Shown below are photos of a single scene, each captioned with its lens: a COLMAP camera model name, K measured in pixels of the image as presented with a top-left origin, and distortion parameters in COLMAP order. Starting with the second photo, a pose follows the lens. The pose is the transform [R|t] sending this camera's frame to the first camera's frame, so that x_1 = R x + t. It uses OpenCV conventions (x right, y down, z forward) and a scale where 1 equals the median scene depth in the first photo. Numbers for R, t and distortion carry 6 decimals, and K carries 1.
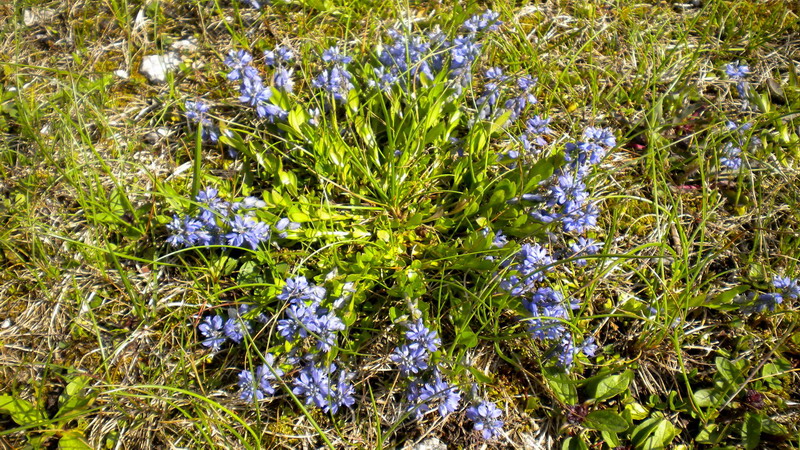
lens RADIAL K [[920.0, 0, 398.4], [0, 920.0, 226.6], [0, 0, 1]] dist [-0.002549, 0.000000]
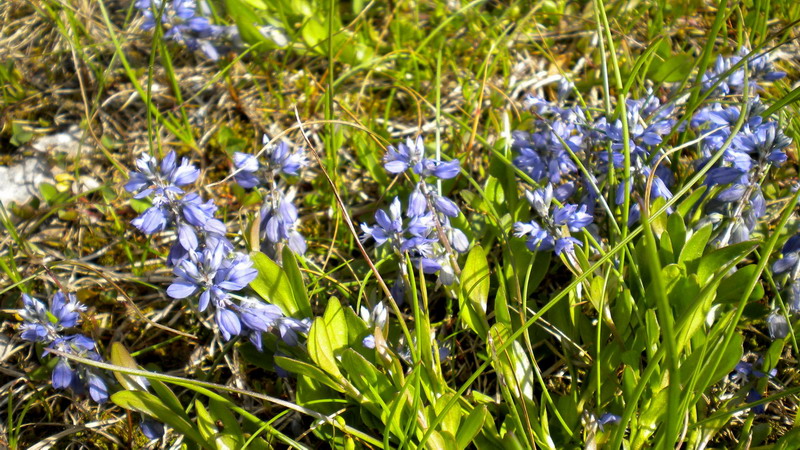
lens RADIAL K [[920.0, 0, 402.8], [0, 920.0, 224.6], [0, 0, 1]] dist [-0.002549, 0.000000]
pose [[0.998452, -0.030566, 0.046471, -0.083761], [0.035088, 0.994385, -0.099841, -0.107756], [-0.043158, 0.101317, 0.993918, 0.552135]]
